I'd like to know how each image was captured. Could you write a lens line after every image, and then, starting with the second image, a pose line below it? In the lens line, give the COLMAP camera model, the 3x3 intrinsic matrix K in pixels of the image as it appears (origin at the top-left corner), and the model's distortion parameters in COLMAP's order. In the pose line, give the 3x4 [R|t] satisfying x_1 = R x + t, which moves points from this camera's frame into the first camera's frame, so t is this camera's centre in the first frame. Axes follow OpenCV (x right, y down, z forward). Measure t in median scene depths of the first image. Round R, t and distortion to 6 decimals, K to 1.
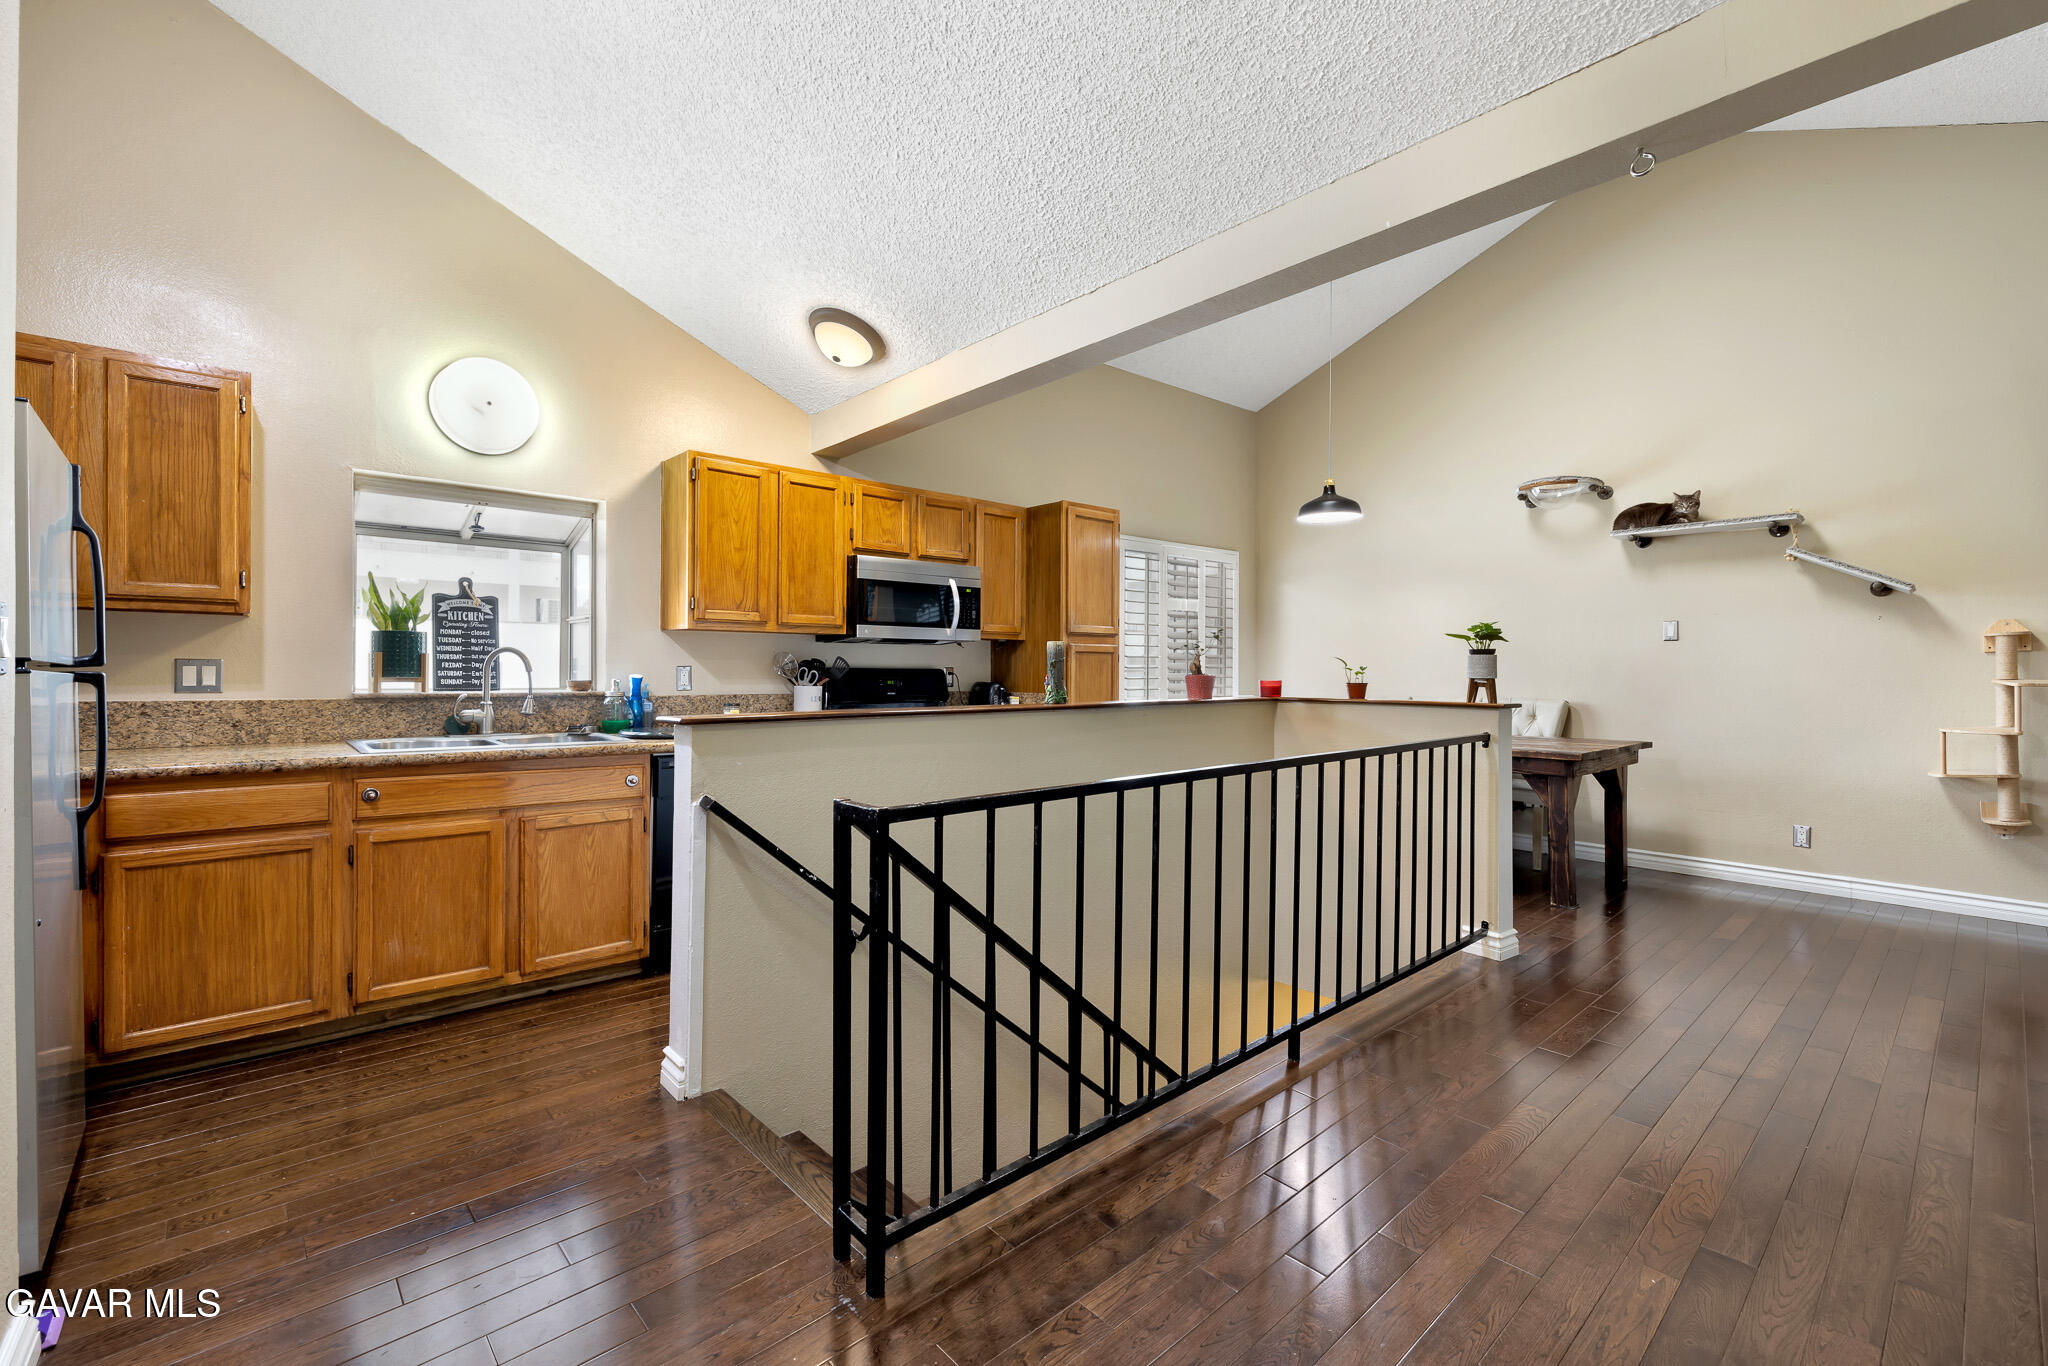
lens RADIAL K [[856.4, 0, 1024.0], [0, 856.4, 683.0], [0, 0, 1]] dist [-0.003455, -0.000401]
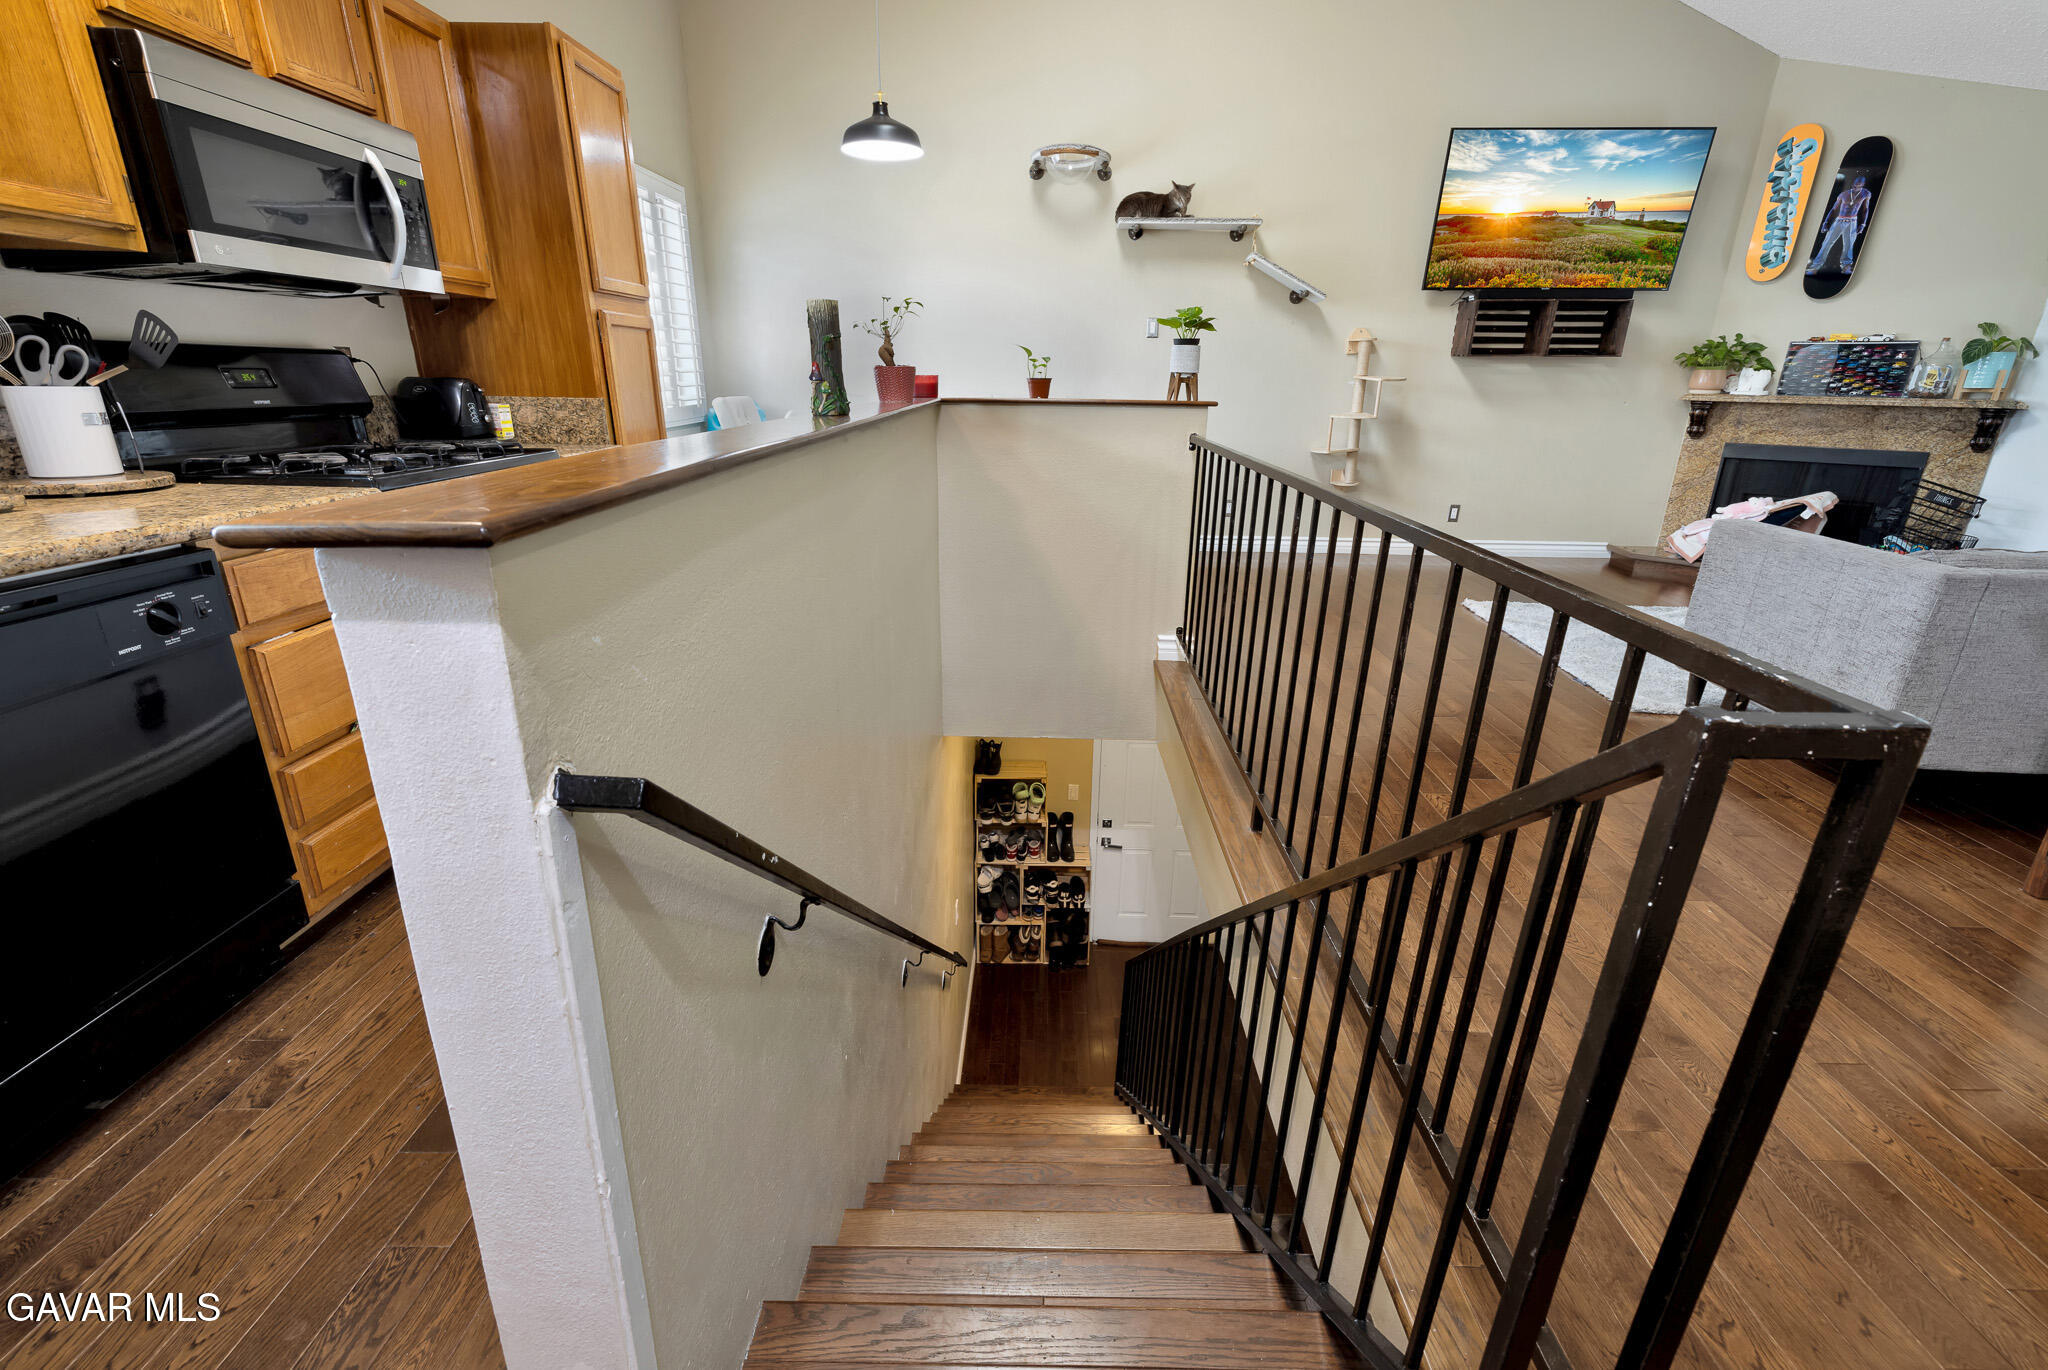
lens RADIAL K [[856.4, 0, 1024.0], [0, 856.4, 685.0], [0, 0, 1]] dist [-0.003455, -0.000401]
pose [[0.682679, -0.245651, 0.688190, -0.242861], [0.002203, 0.942486, 0.334237, 0.002731], [-0.730715, -0.226661, 0.643956, 0.367727]]
